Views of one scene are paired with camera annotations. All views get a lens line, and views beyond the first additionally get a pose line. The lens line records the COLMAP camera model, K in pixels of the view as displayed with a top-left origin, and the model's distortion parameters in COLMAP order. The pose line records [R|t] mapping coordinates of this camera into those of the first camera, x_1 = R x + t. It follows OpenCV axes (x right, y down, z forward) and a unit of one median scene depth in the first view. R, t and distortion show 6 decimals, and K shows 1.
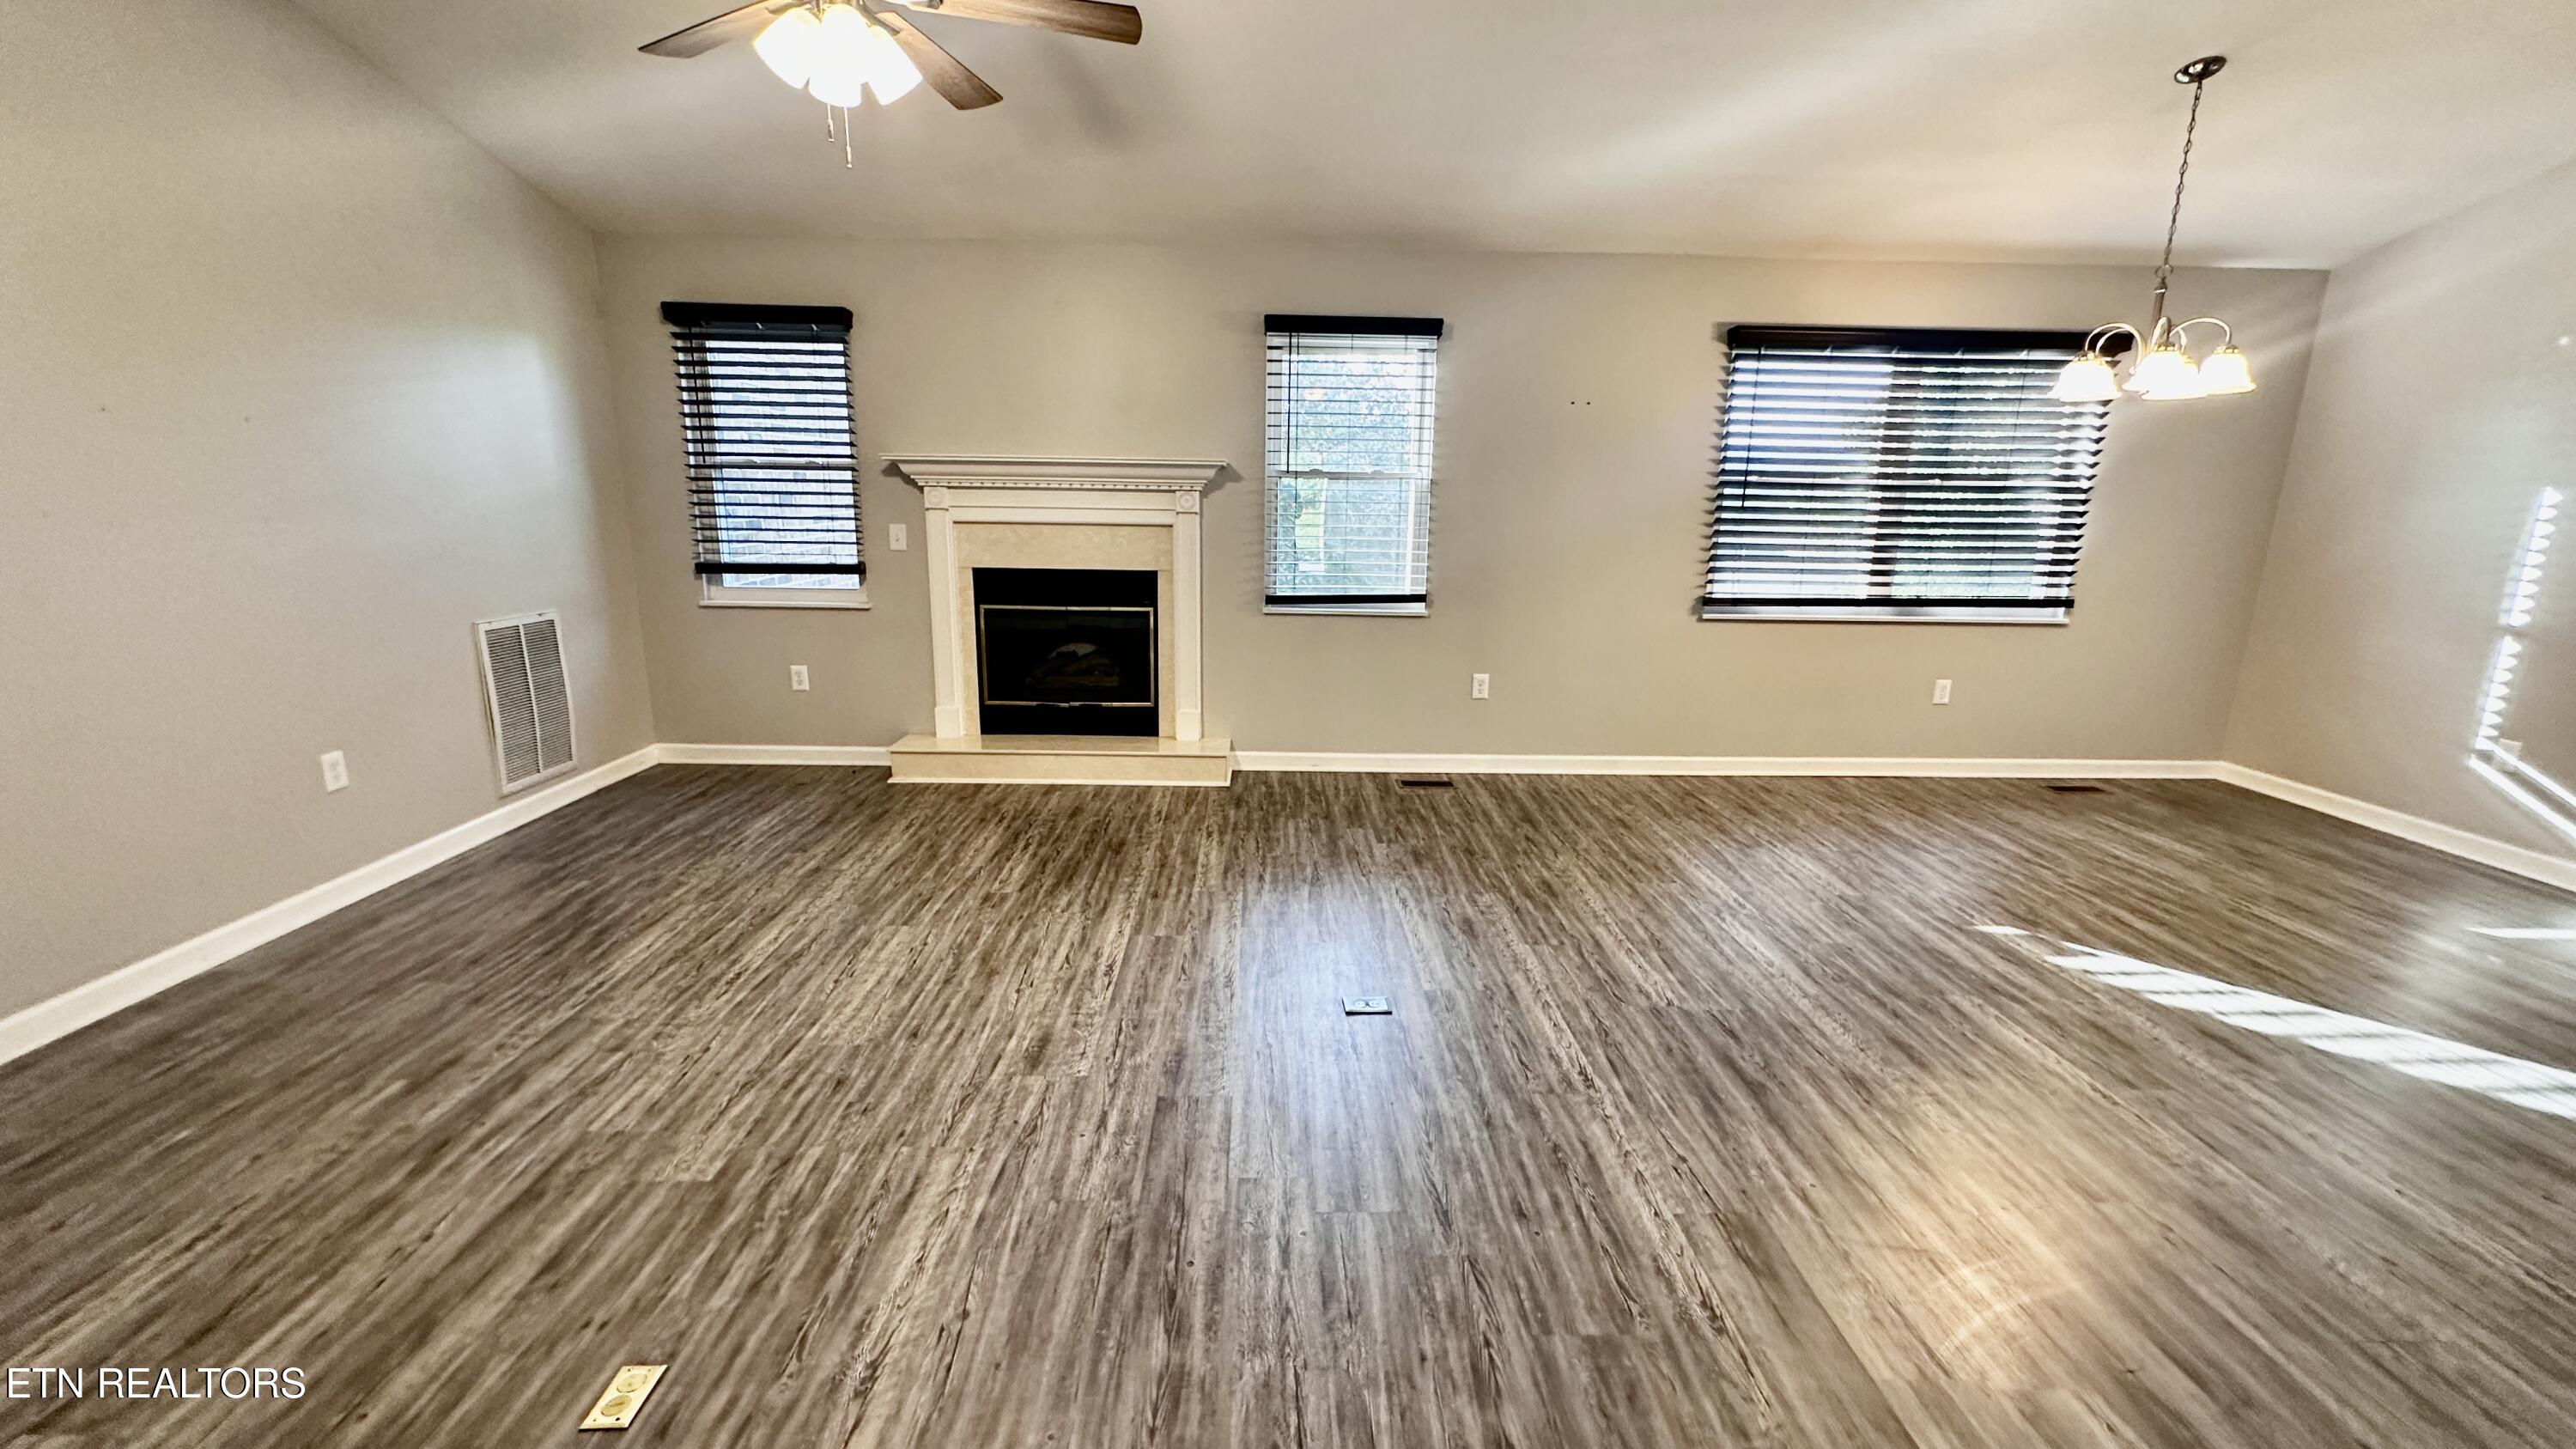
lens RADIAL K [[1027.1, 0, 1287.4], [0, 1027.1, 719.6], [0, 0, 1]] dist [-0.003046, -0.000110]
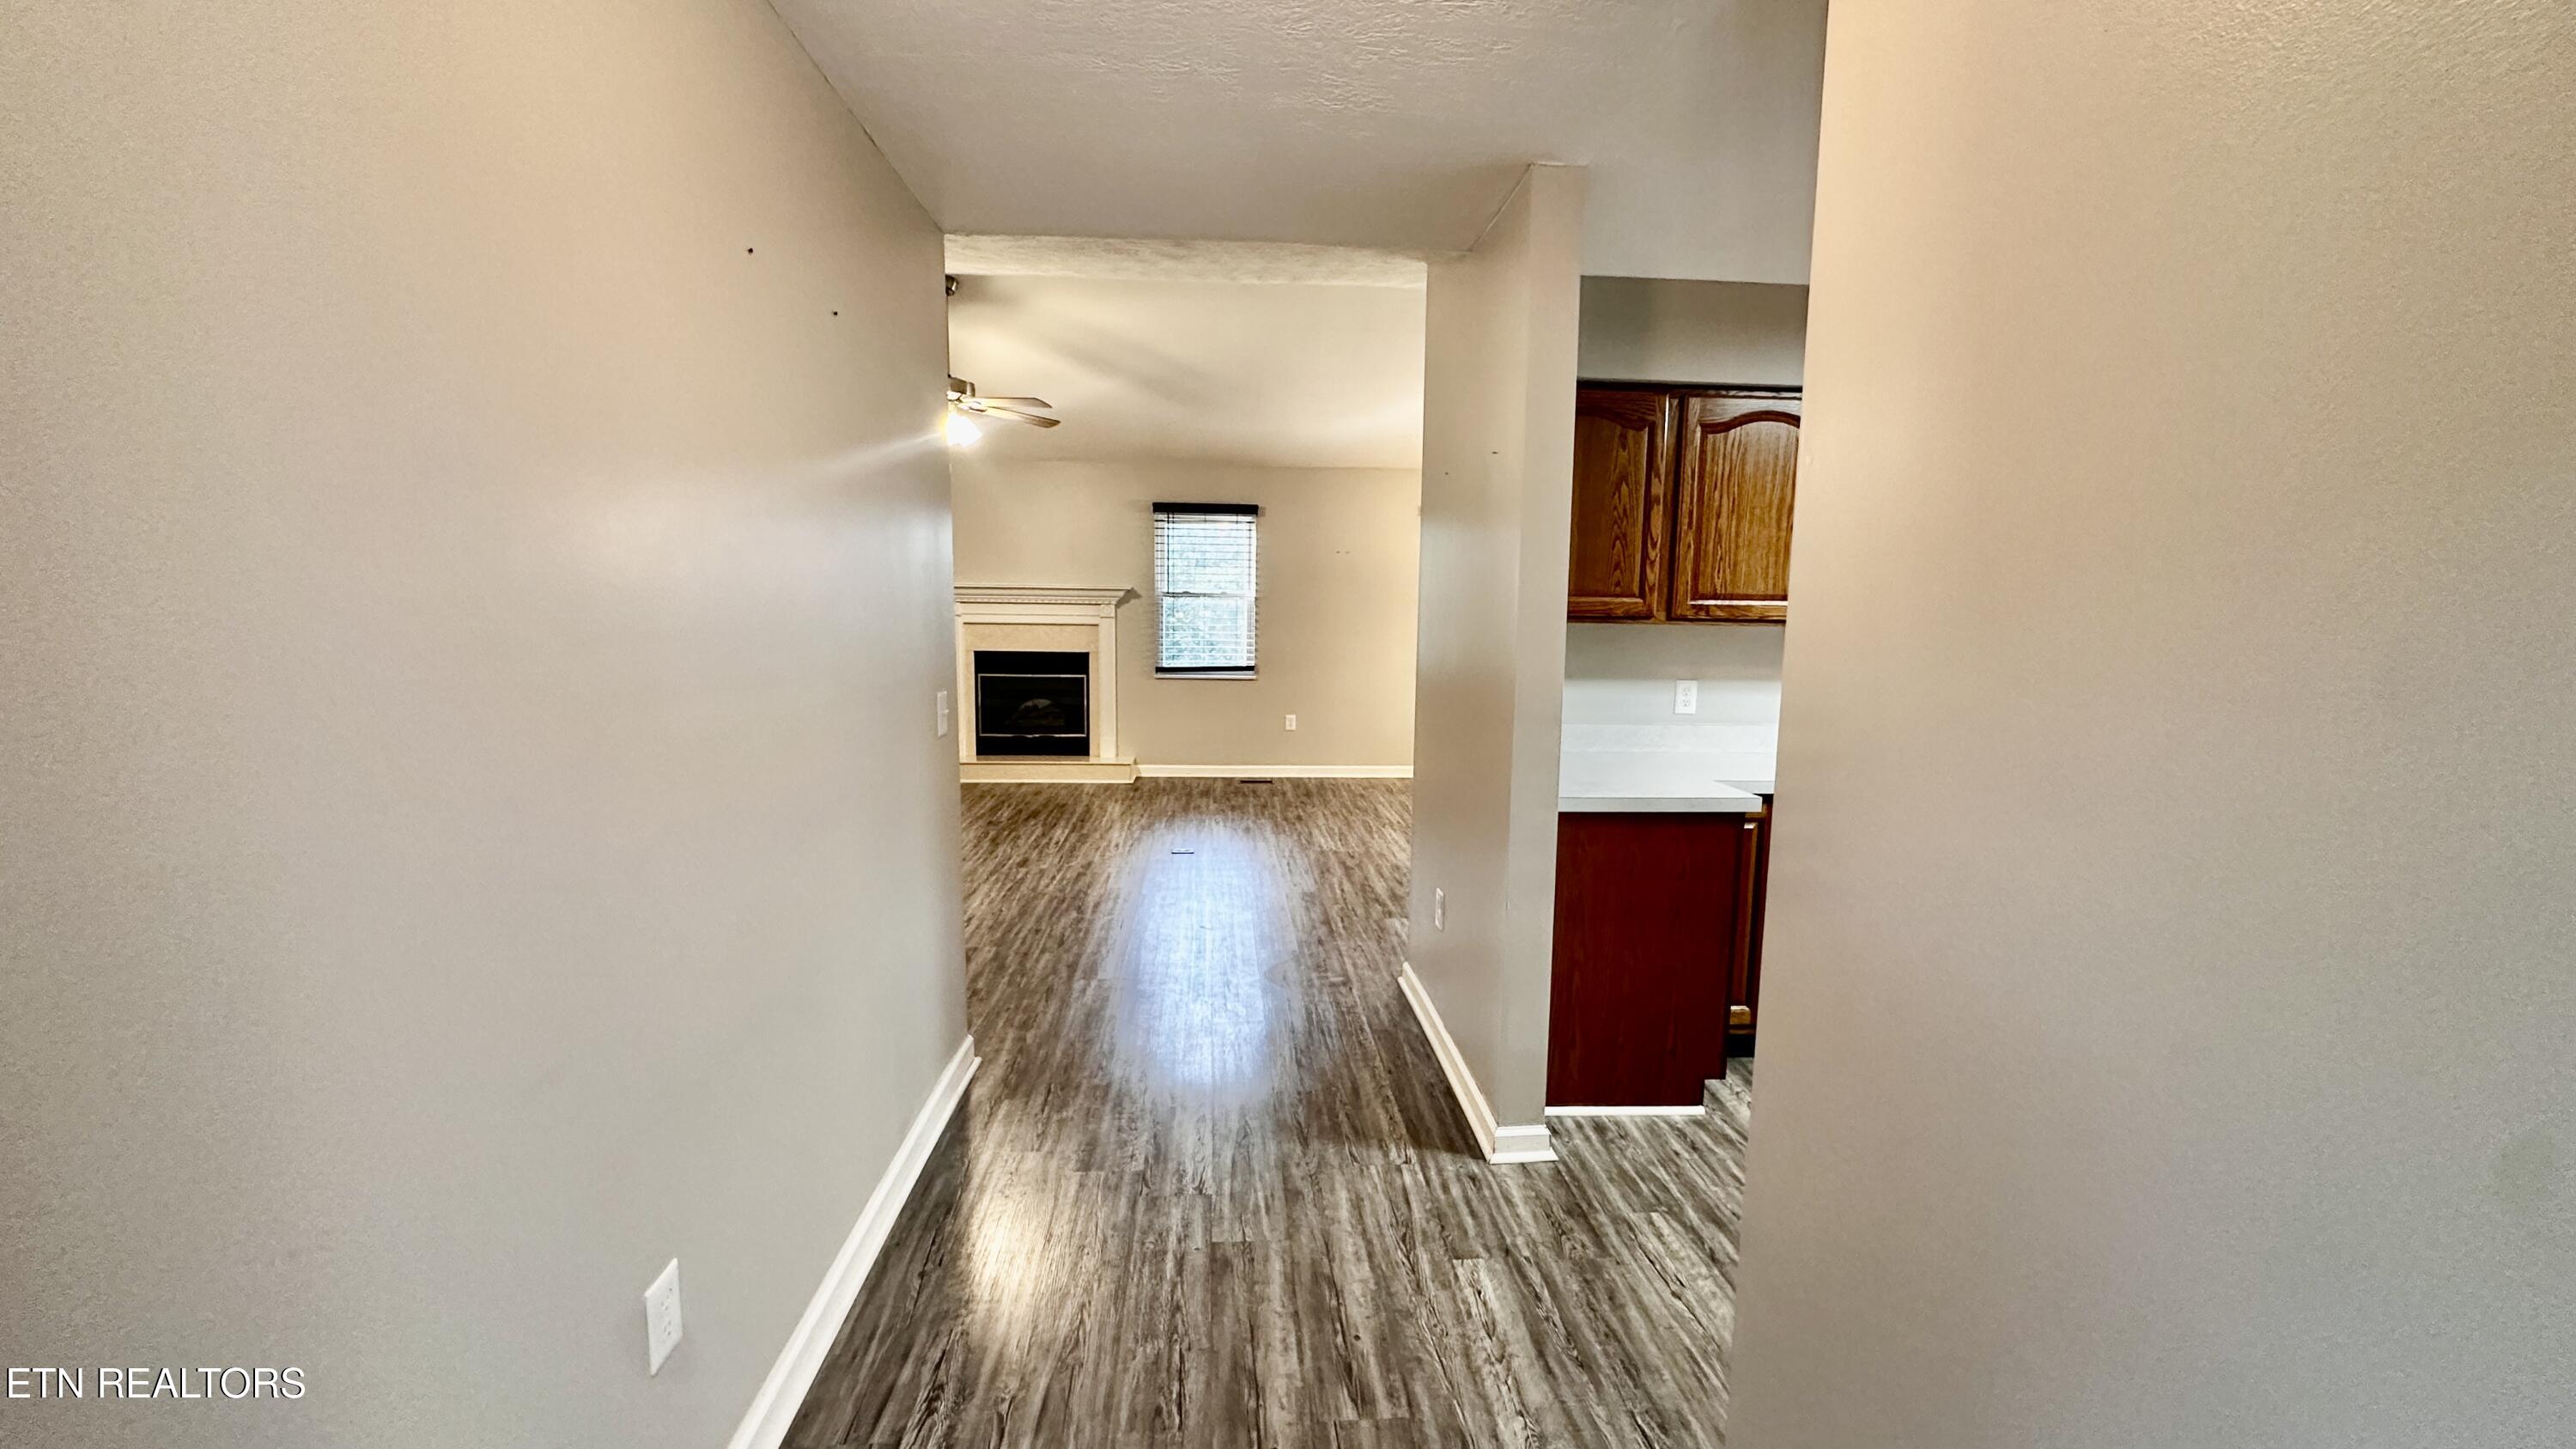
lens RADIAL K [[1027.1, 0, 1287.4], [0, 1027.1, 719.6], [0, 0, 1]] dist [-0.003046, -0.000110]
pose [[0.998863, -0.007995, 0.046996, 0.113676], [0.012740, 0.994749, -0.101549, 0.134208], [-0.045938, 0.102033, 0.993720, -0.640770]]
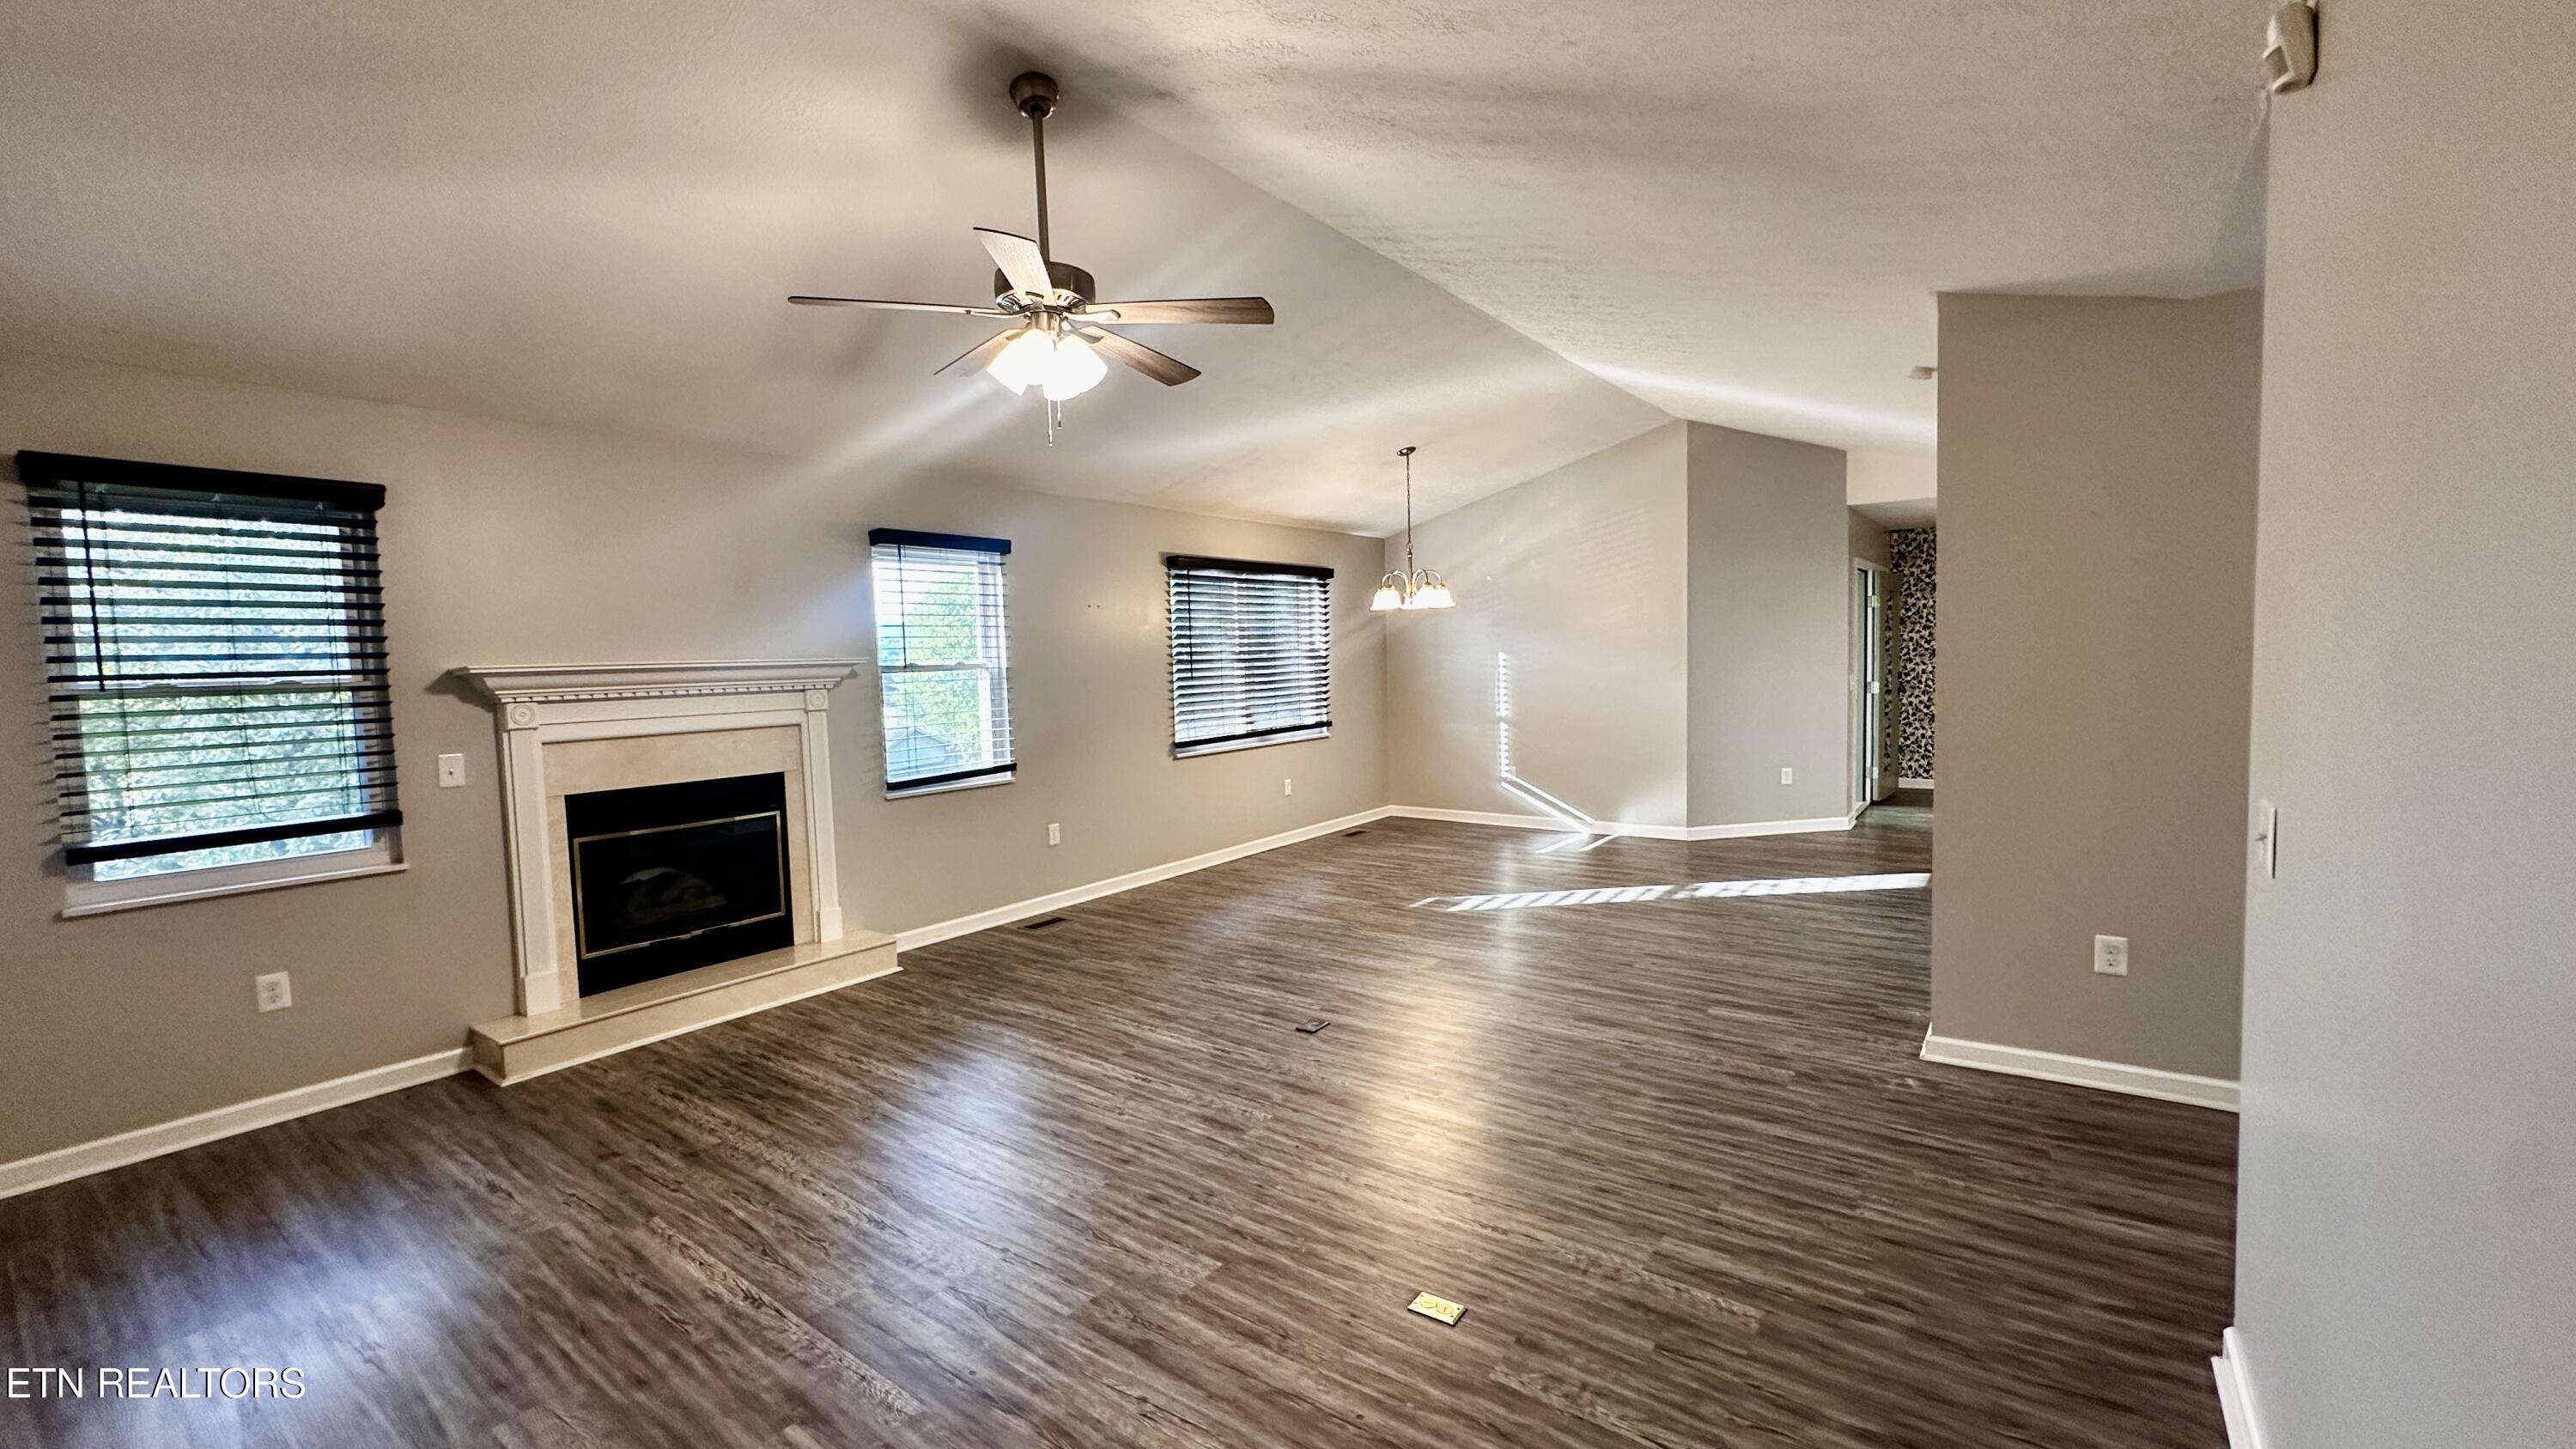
lens RADIAL K [[1033.9, 0, 1284.8], [0, 1033.9, 720.4], [0, 0, 1]] dist [-0.003675, 0.000137]
pose [[0.609883, -0.083295, 0.788102, -0.617847], [0.210875, 0.975666, -0.060069, -0.035521], [-0.763921, 0.202827, 0.612606, 0.034432]]
